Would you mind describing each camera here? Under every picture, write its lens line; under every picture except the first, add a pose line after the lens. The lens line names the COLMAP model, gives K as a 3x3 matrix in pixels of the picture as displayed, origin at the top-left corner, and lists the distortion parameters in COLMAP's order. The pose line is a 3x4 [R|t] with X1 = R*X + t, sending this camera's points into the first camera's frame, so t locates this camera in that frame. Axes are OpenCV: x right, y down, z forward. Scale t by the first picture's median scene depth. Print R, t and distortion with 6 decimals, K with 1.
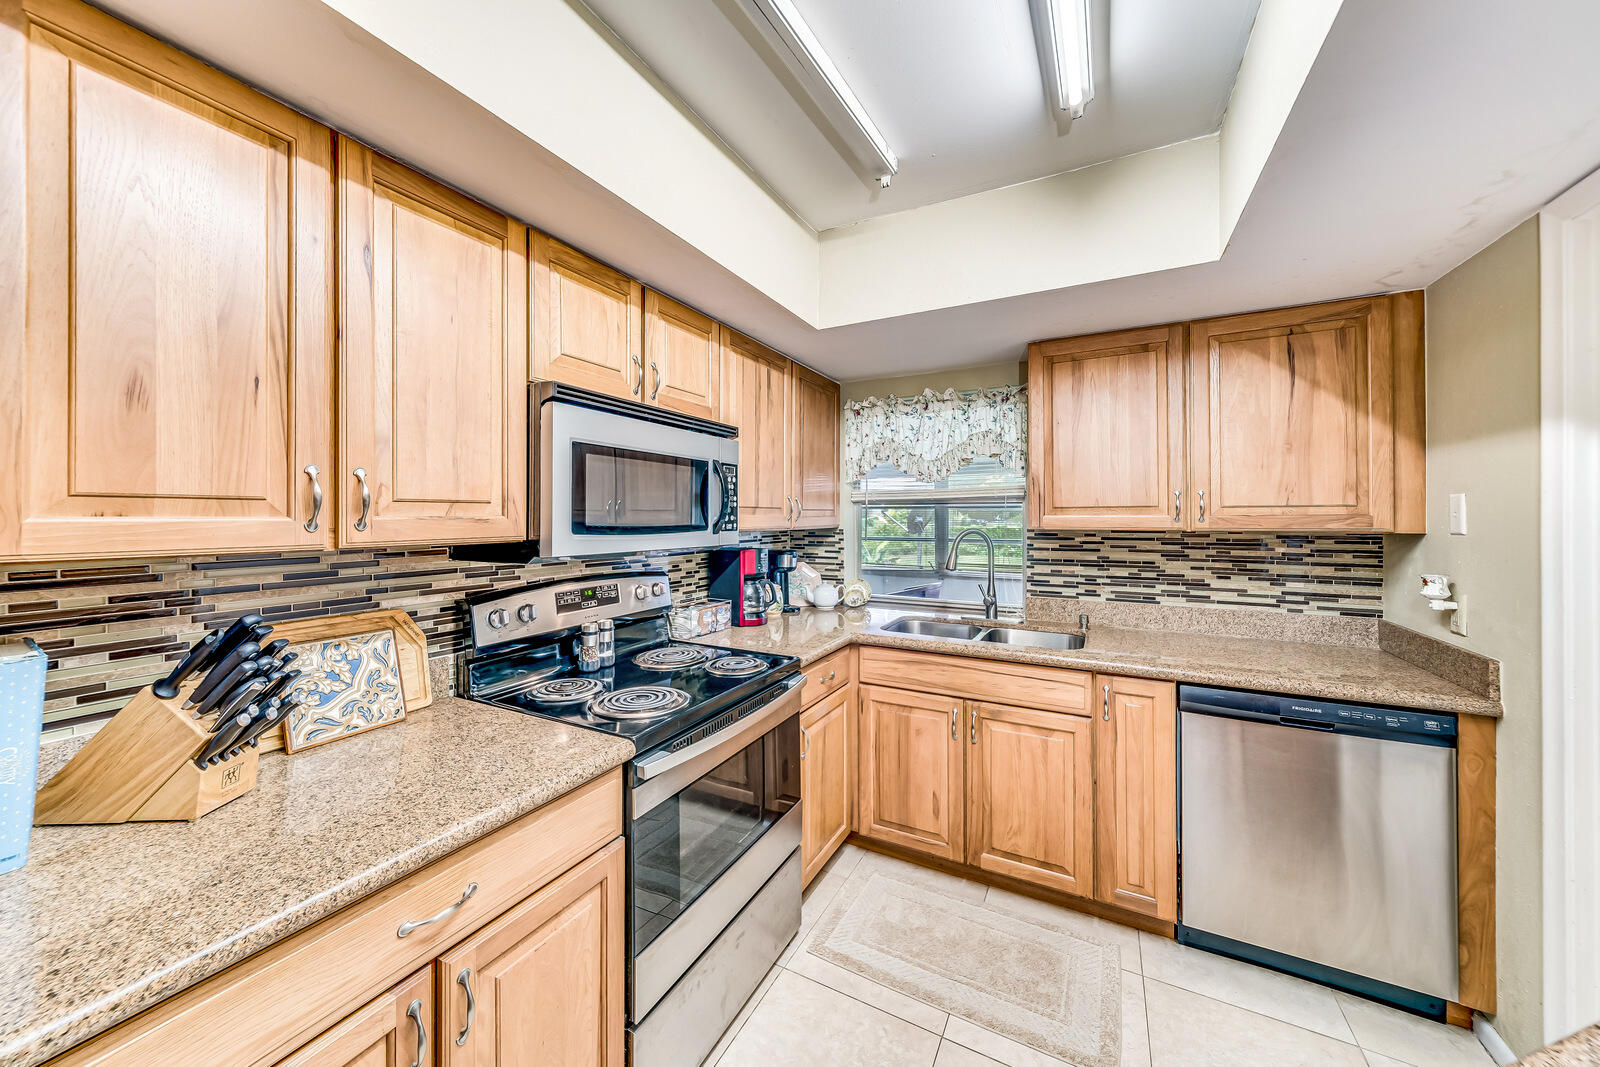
lens RADIAL K [[538.8, 0, 813.9], [0, 538.8, 513.9], [0, 0, 1]] dist [0.006444, 0.000314]
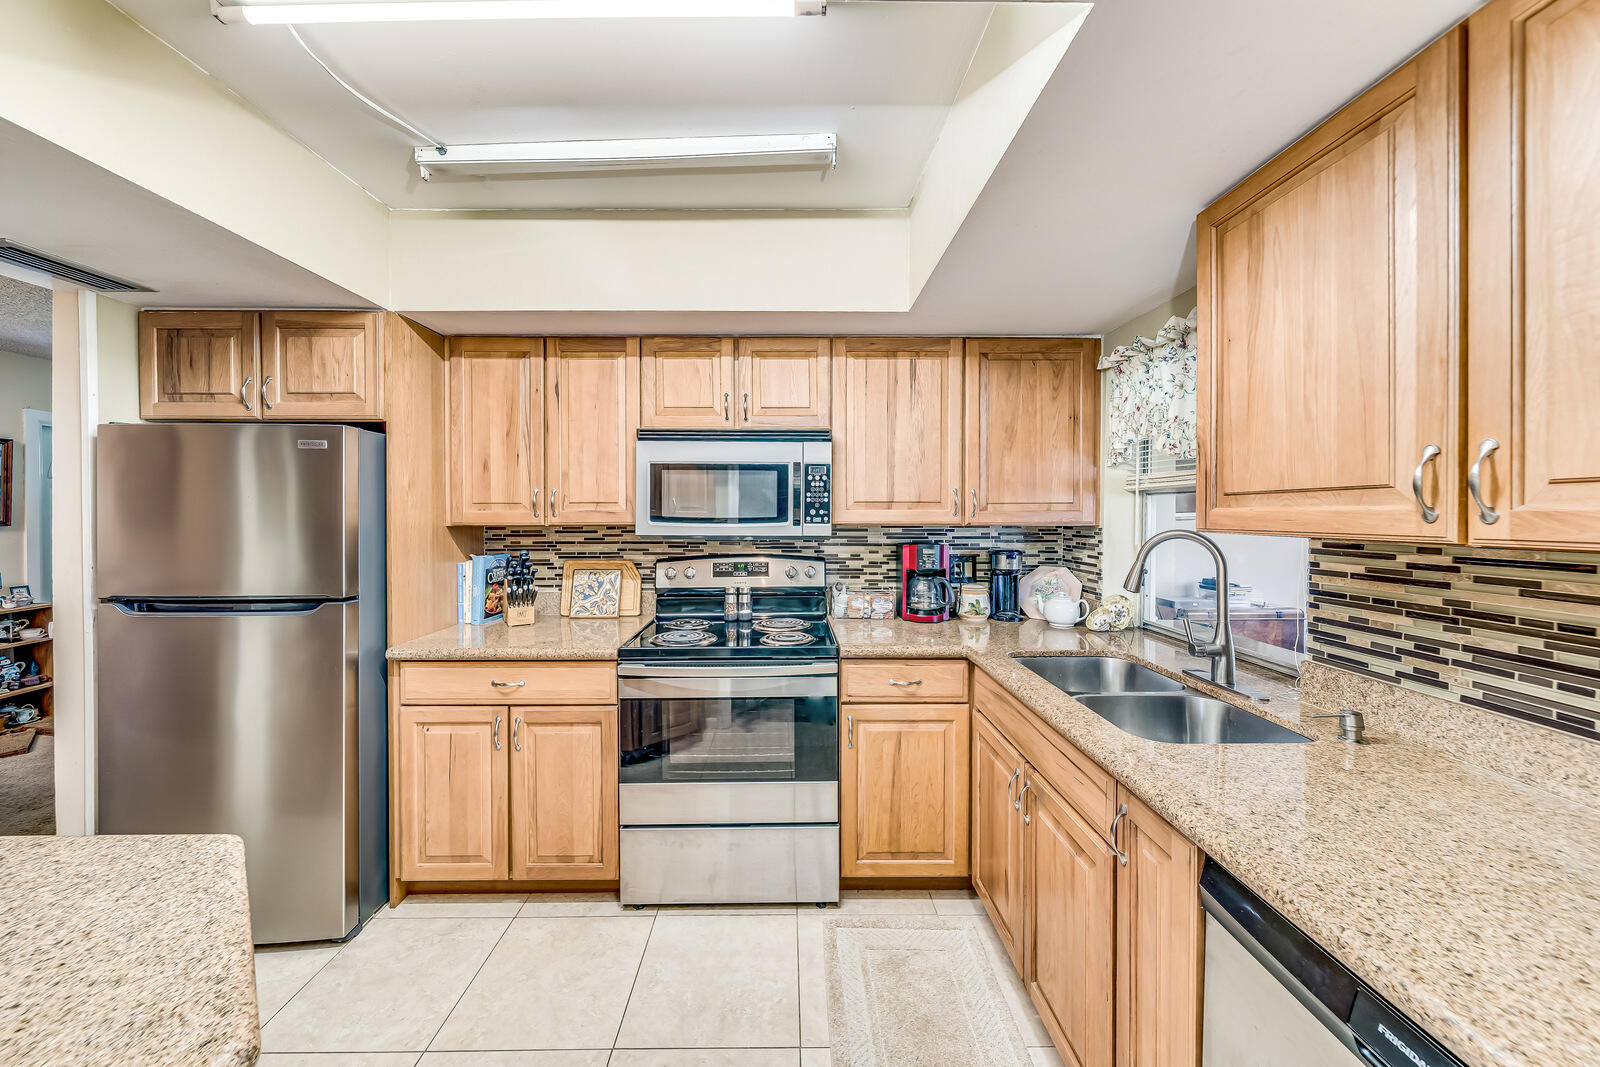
lens RADIAL K [[533.9, 0, 773.8], [0, 533.9, 516.4], [0, 0, 1]] dist [0.003052, -0.000080]
pose [[0.502894, 0.007035, -0.864319, 0.743250], [0.003121, 0.999946, 0.009955, 0.004863], [0.864342, -0.007704, 0.502845, 0.349339]]
